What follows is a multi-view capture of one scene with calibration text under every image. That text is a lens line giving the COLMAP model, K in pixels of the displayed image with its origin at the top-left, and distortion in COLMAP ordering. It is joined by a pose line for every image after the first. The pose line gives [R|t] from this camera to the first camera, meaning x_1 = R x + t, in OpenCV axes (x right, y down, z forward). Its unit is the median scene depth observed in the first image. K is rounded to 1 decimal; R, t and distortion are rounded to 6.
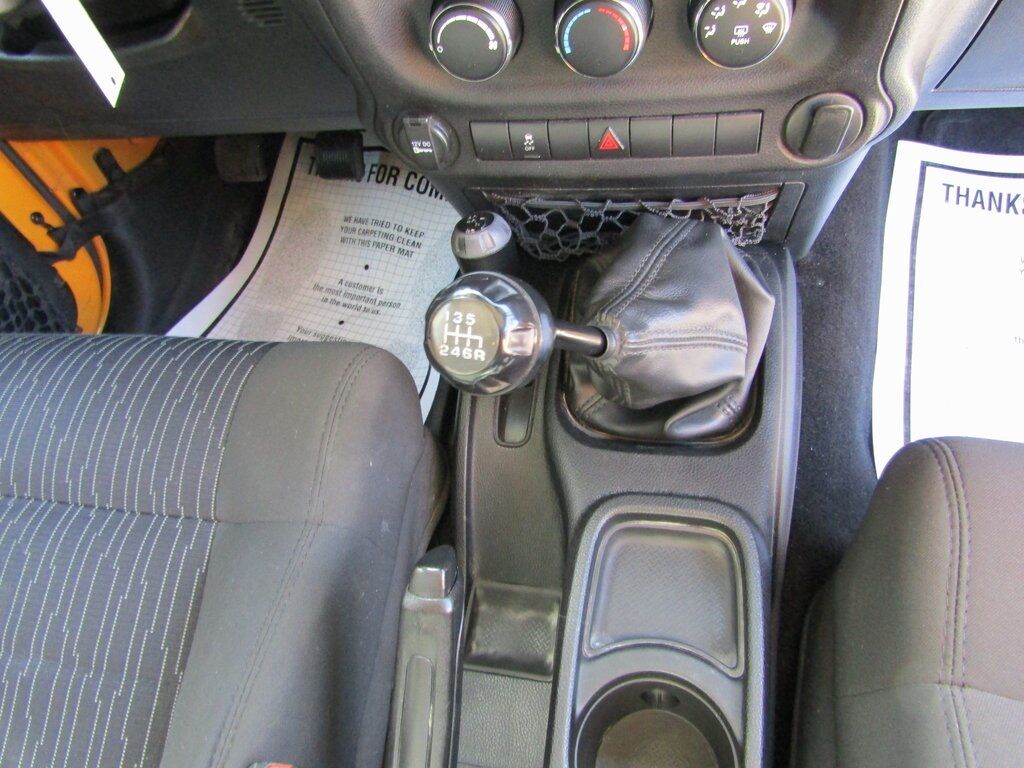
lens RADIAL K [[732.8, 0, 511.3], [0, 732.8, 384.0], [0, 0, 1]] dist [-0.003294, -0.004408]
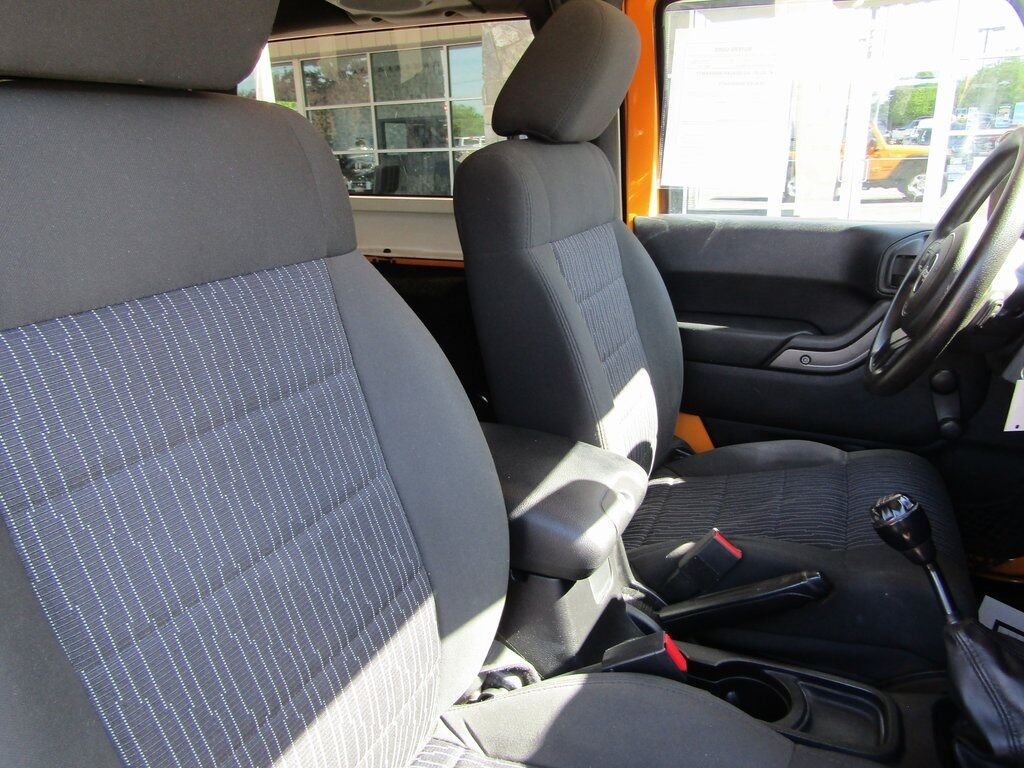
lens RADIAL K [[732.8, 0, 514.2], [0, 732.8, 379.1], [0, 0, 1]] dist [-0.003294, -0.004408]
pose [[-0.236043, 0.463884, -0.853871, 1.200202], [-0.775732, 0.439267, 0.453084, -0.213772], [0.585255, 0.769322, 0.256163, -0.431187]]
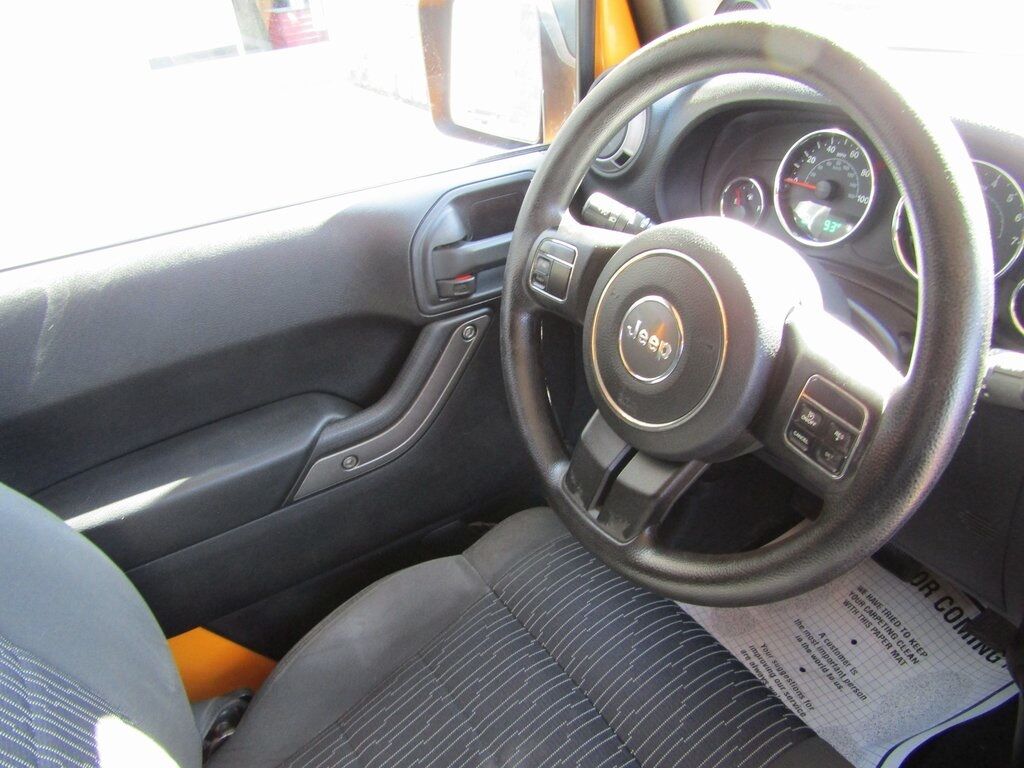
lens RADIAL K [[732.8, 0, 508.9], [0, 732.8, 381.4], [0, 0, 1]] dist [-0.003294, -0.004408]
pose [[0.678999, 0.504458, -0.533369, -0.300676], [-0.638003, 0.764901, -0.088762, -0.069152], [0.363198, 0.400561, 0.841213, -0.373620]]
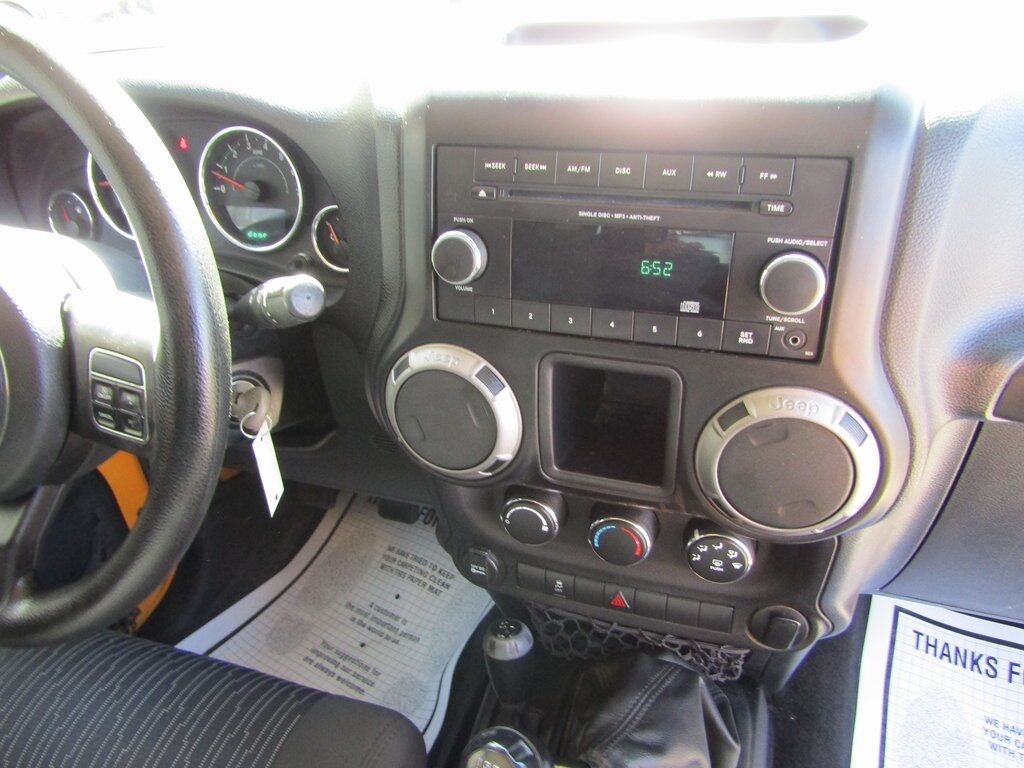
lens RADIAL K [[732.8, 0, 511.5], [0, 732.8, 382.7], [0, 0, 1]] dist [-0.003294, -0.004408]
pose [[0.981952, 0.180175, -0.057516, -0.039973], [-0.188405, 0.905214, -0.380907, -0.115420], [-0.016566, 0.384869, 0.922823, -0.287754]]
